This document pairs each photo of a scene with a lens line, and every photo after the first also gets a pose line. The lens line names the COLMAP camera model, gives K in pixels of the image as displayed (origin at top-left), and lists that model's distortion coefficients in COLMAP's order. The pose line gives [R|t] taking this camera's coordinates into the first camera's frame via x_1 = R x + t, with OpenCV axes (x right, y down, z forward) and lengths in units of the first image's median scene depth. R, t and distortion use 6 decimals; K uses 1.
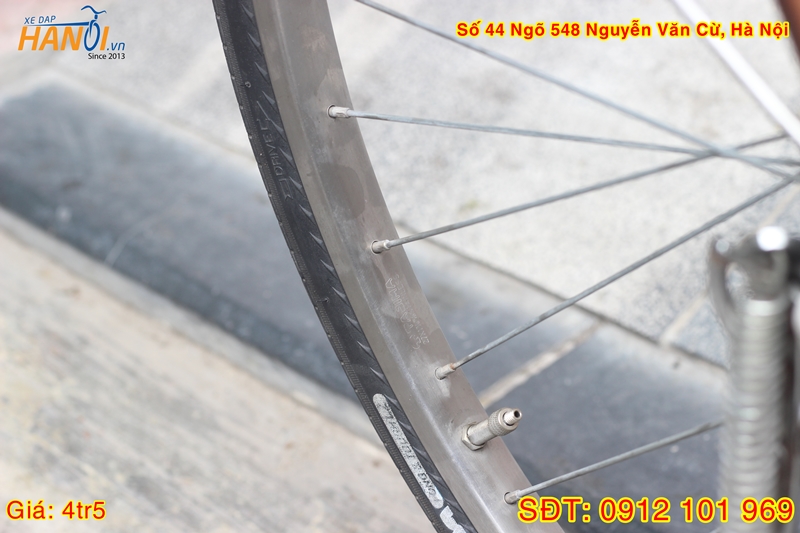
lens RADIAL K [[1924.1, 0, 399.2], [0, 1924.1, 272.2], [0, 0, 1]] dist [-0.096586, 0.000000]
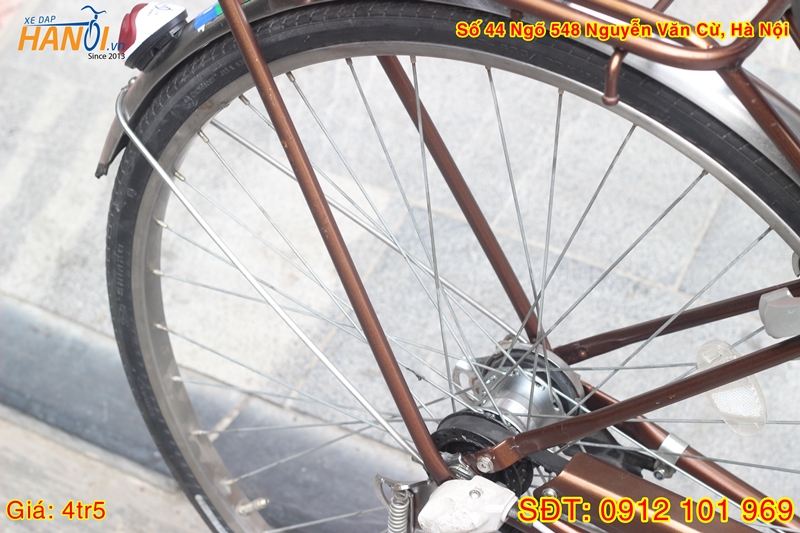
lens RADIAL K [[1924.1, 0, 398.1], [0, 1924.1, 262.5], [0, 0, 1]] dist [-0.096586, 0.000000]
pose [[0.952444, -0.101931, 0.287159, -0.284572], [0.069422, 0.990194, 0.121226, -0.323498], [-0.296700, -0.095526, 0.950181, -0.811328]]
